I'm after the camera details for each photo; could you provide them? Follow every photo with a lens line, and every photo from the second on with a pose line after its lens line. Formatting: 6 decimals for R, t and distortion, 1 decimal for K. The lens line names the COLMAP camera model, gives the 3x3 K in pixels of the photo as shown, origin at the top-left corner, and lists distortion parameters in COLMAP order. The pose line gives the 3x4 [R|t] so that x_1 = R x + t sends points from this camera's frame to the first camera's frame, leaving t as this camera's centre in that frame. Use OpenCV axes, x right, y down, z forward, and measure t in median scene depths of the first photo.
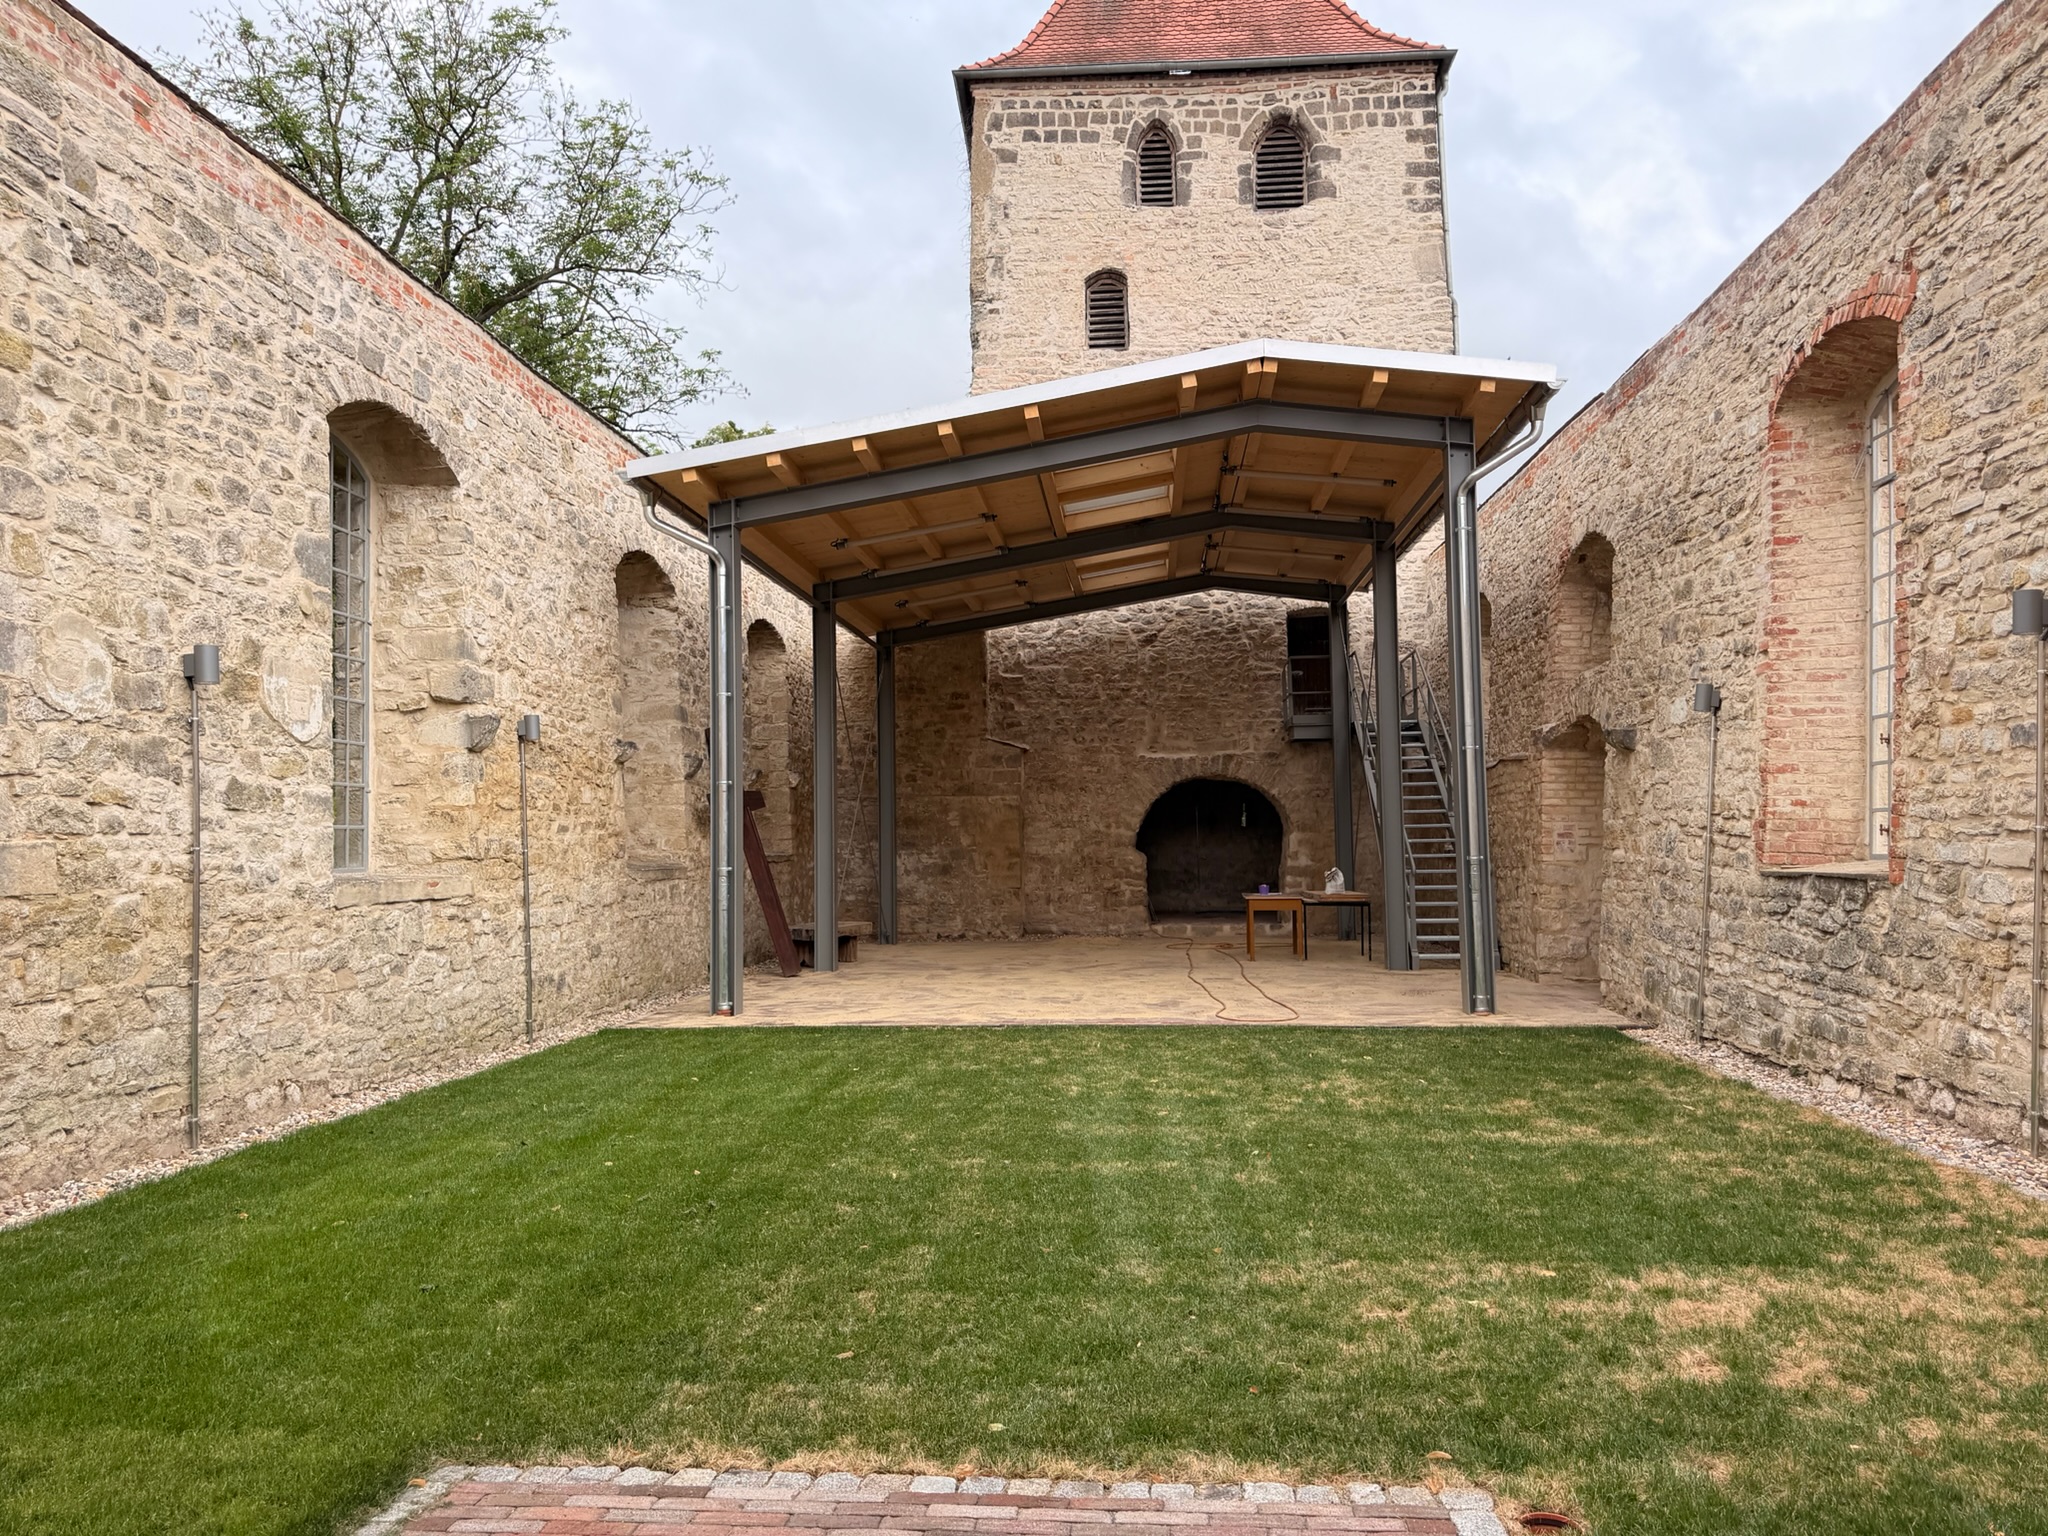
lens RADIAL K [[1469.6, 0, 1026.5], [0, 1469.6, 723.6], [0, 0, 1]] dist [0.089452, -0.000286]
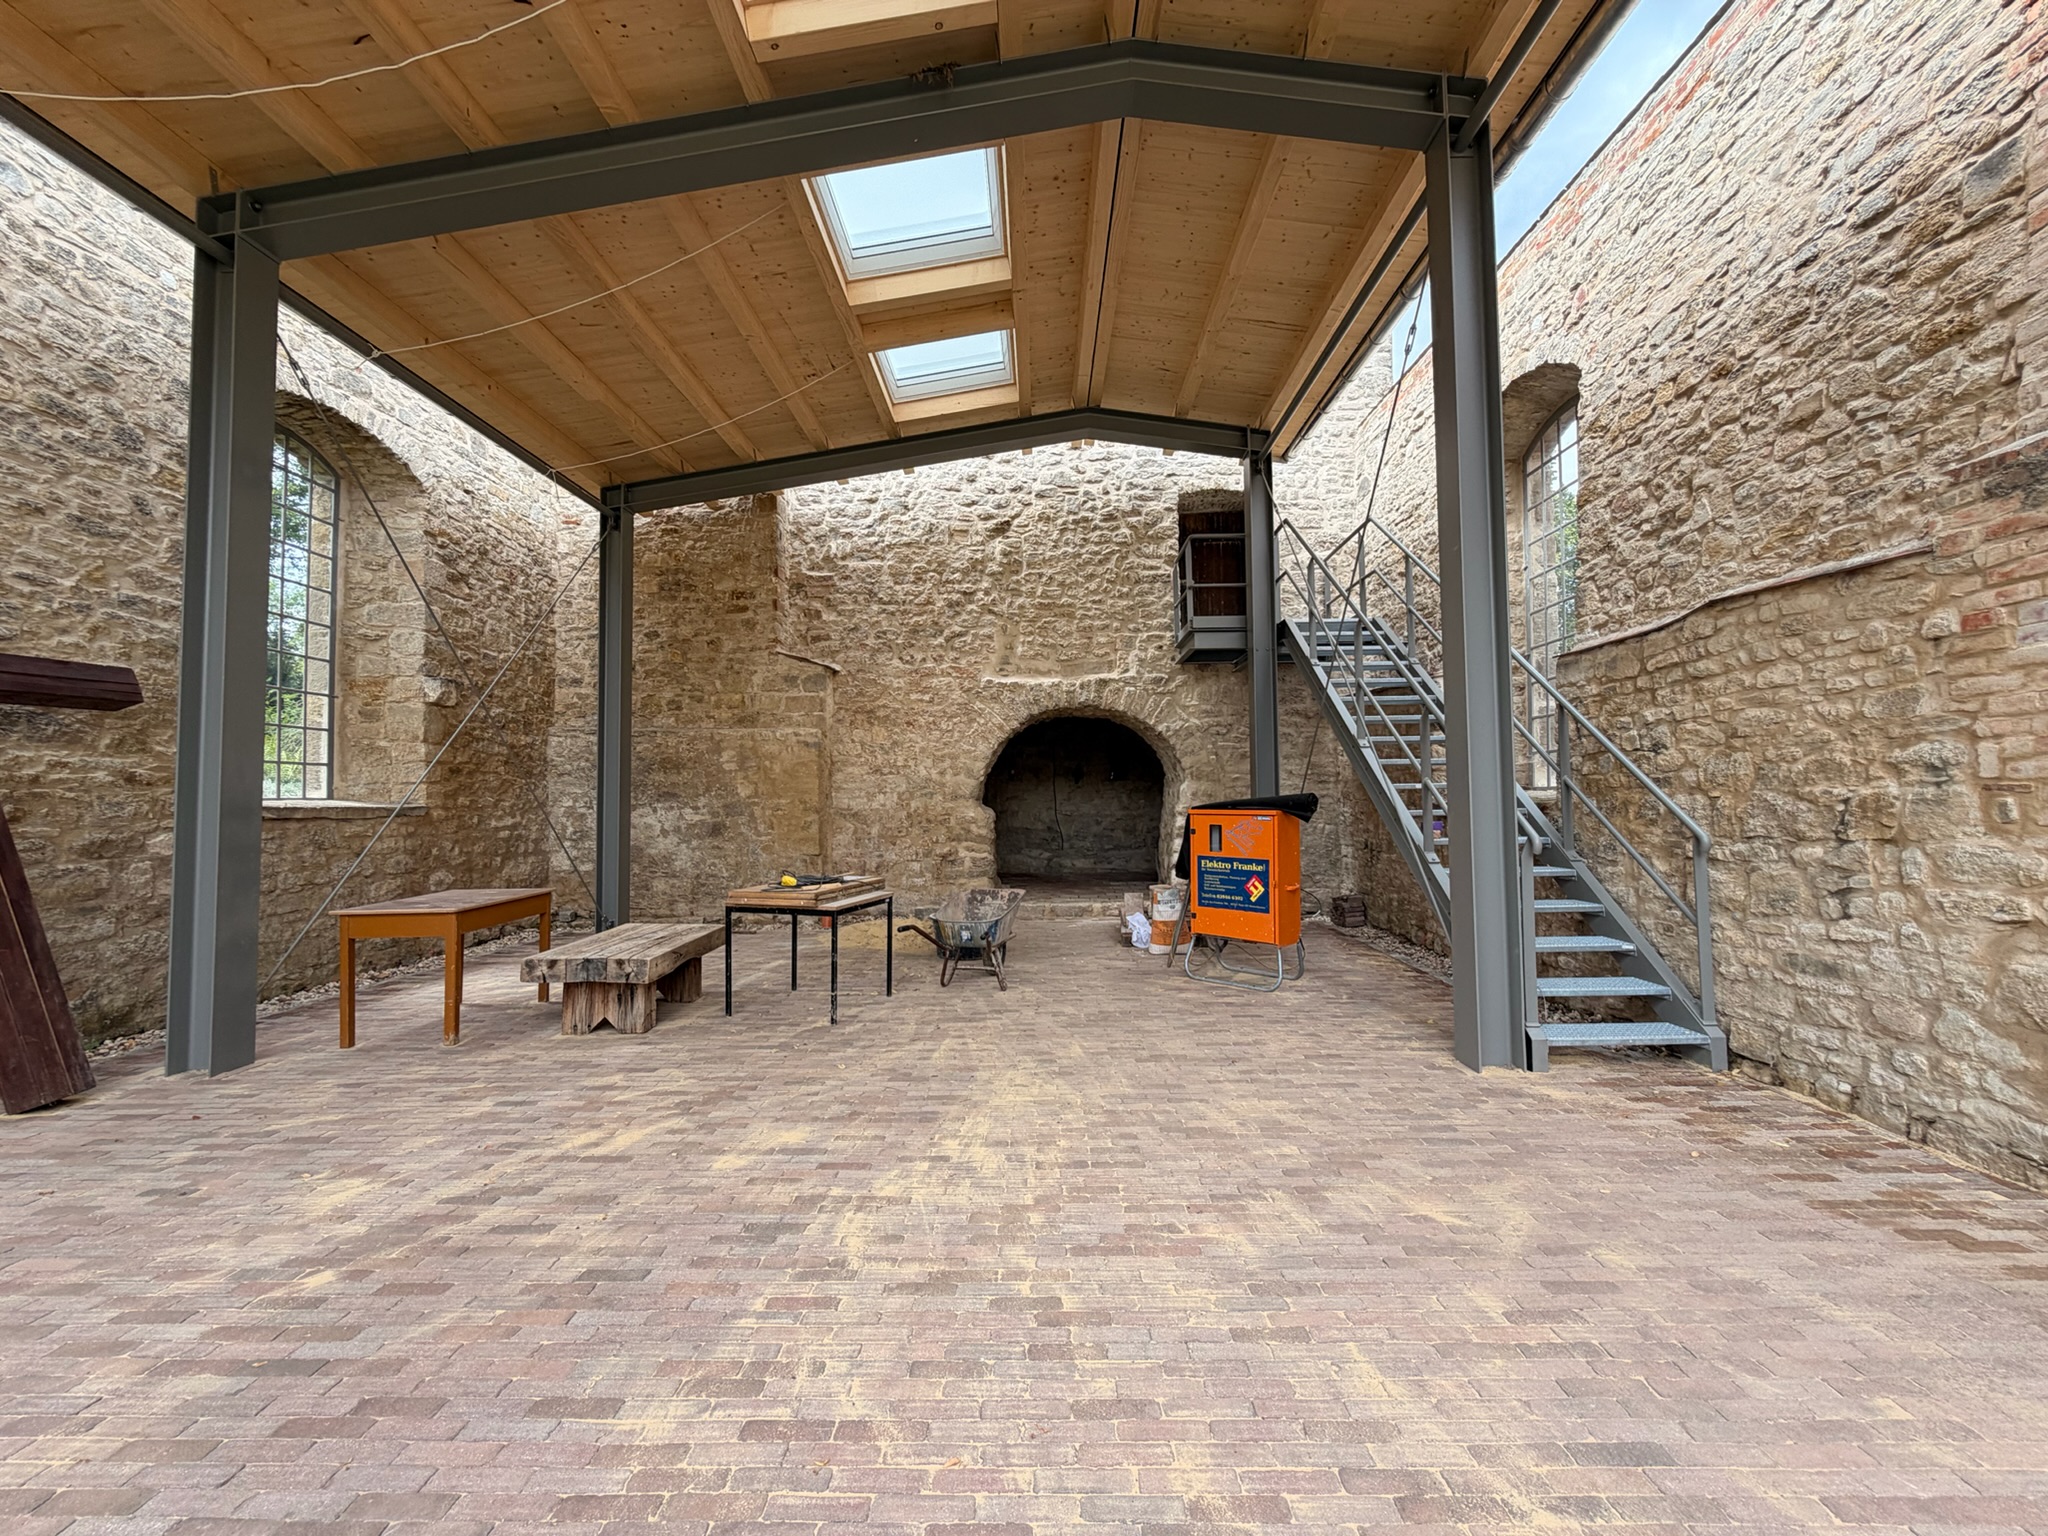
lens RADIAL K [[816.2, 0, 1024.0], [0, 816.2, 768.0], [0, 0, 1]] dist [-0.001688, -0.000438]
pose [[0.997544, 0.008064, 0.069581, 0.068042], [-0.010594, 0.999293, 0.036069, 0.051899], [-0.069240, -0.036718, 0.996924, 0.579938]]
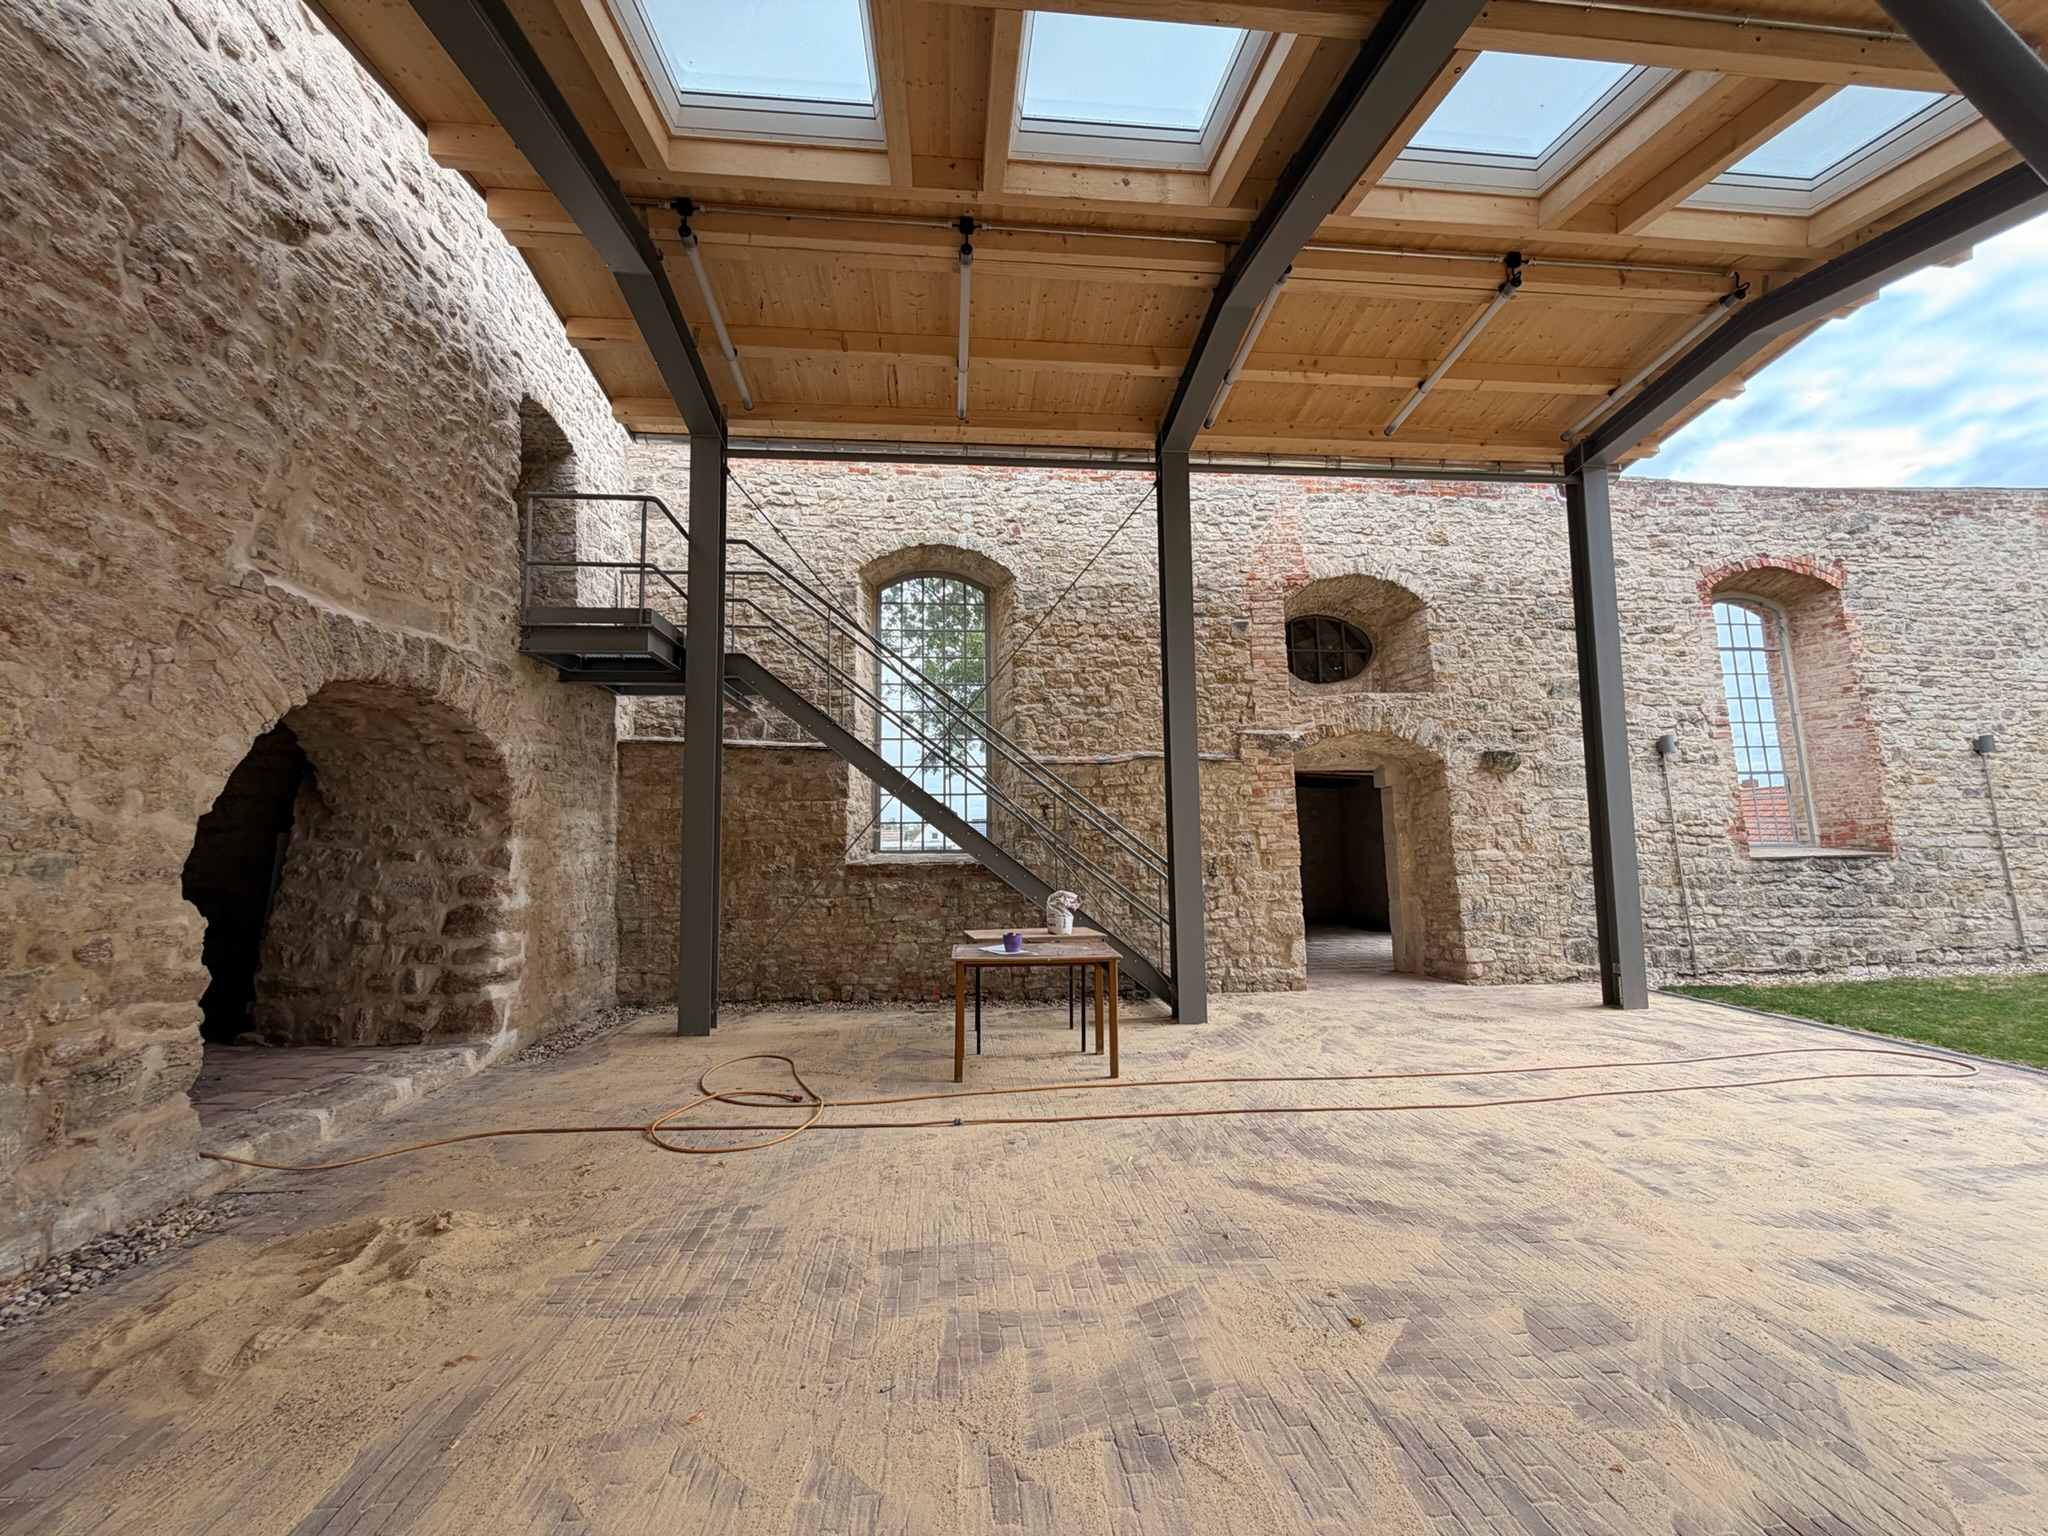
lens RADIAL K [[816.2, 0, 1024.0], [0, 816.2, 768.0], [0, 0, 1]] dist [-0.001688, -0.000438]
pose [[-0.187938, 0.105645, 0.976483, -0.107855], [-0.063974, 0.990771, -0.119503, 0.071051], [-0.980095, -0.084929, -0.179445, 0.874765]]
